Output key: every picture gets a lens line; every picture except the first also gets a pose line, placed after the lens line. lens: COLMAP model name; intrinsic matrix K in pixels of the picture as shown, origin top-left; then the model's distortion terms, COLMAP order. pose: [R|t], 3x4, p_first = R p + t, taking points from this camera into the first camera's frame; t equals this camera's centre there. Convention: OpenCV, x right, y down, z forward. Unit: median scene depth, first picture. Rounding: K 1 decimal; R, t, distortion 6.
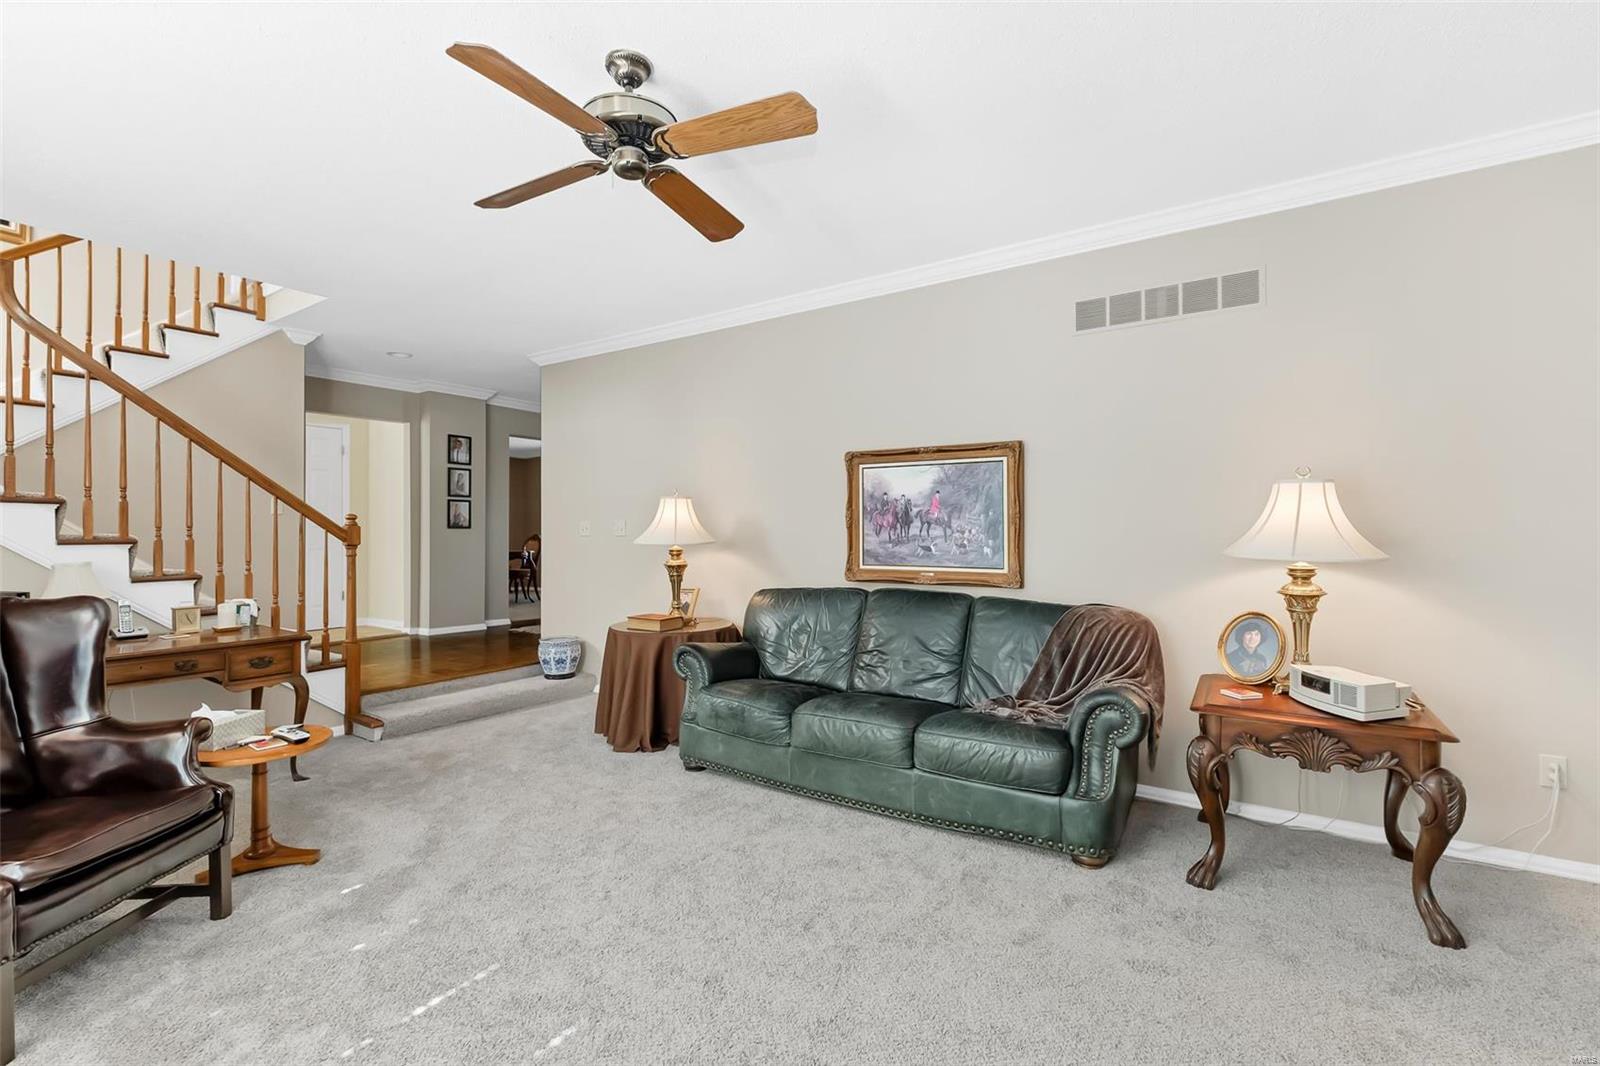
lens RADIAL K [[713.7, 0, 795.9], [0, 713.7, 530.8], [0, 0, 1]] dist [-0.004905, 0.000117]
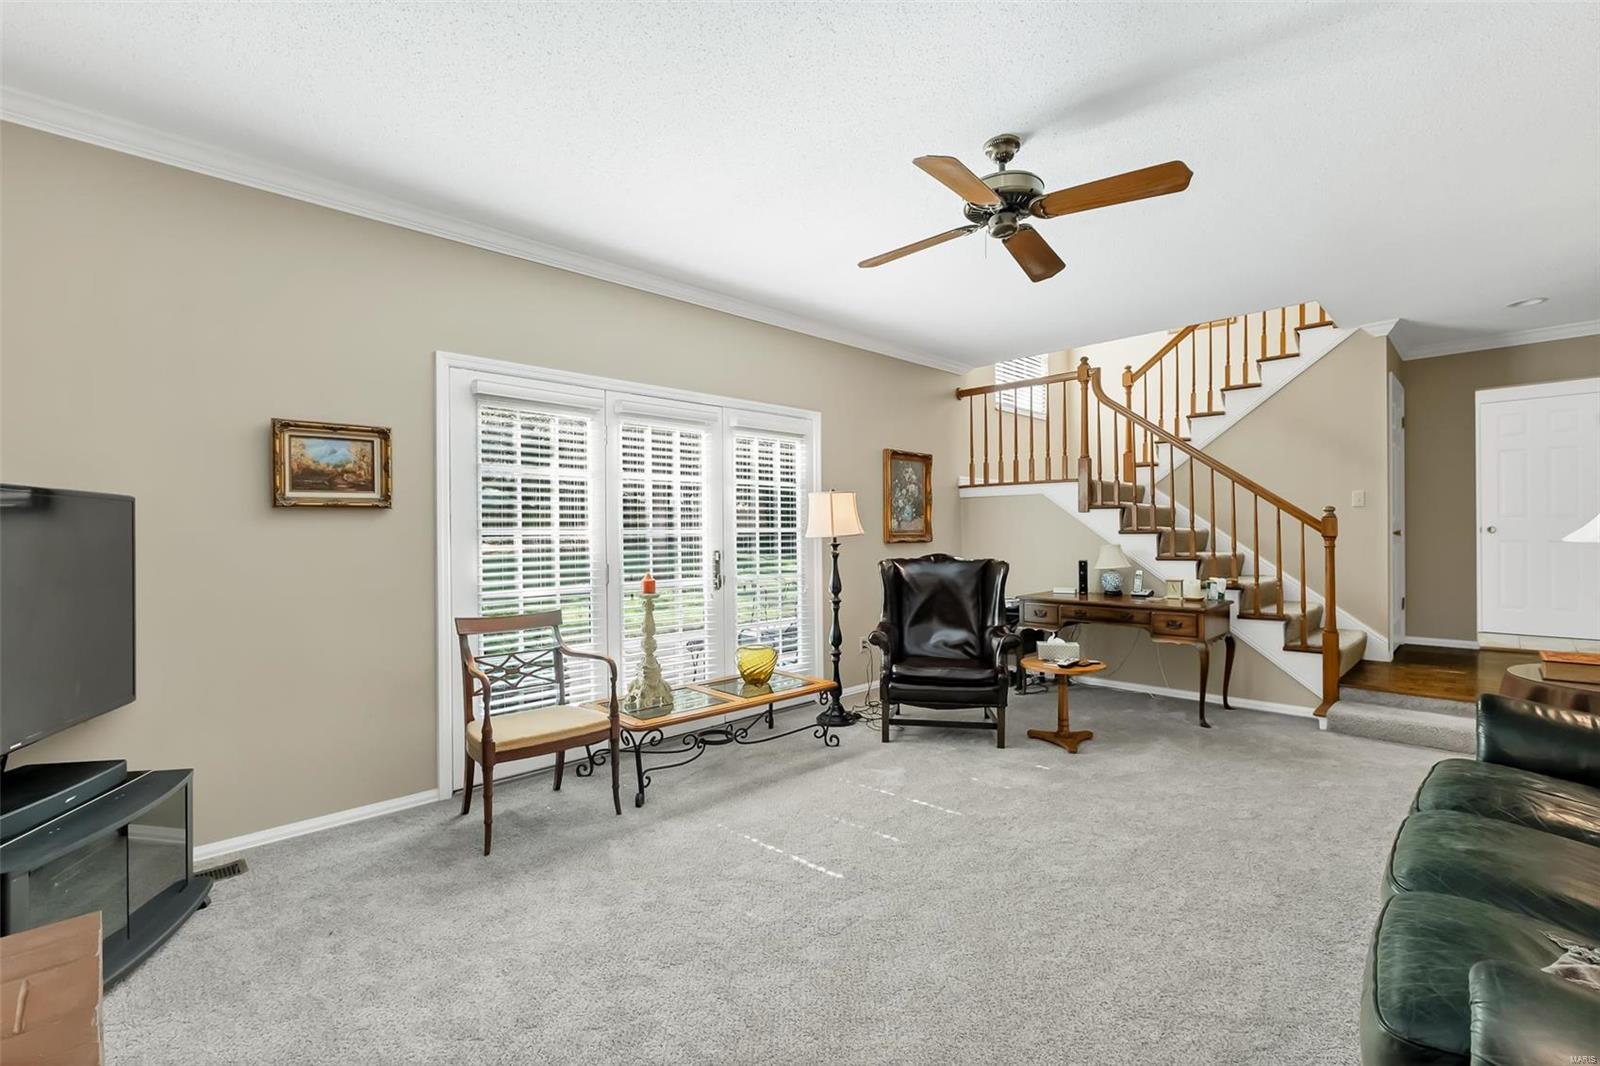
lens RADIAL K [[713.7, 0, 795.4], [0, 713.7, 529.4], [0, 0, 1]] dist [-0.004905, 0.000117]
pose [[-0.187632, 0.006983, -0.982215, 0.546373], [0.010911, 0.999928, 0.005025, -0.004000], [0.982179, -0.009774, -0.187694, 0.455632]]
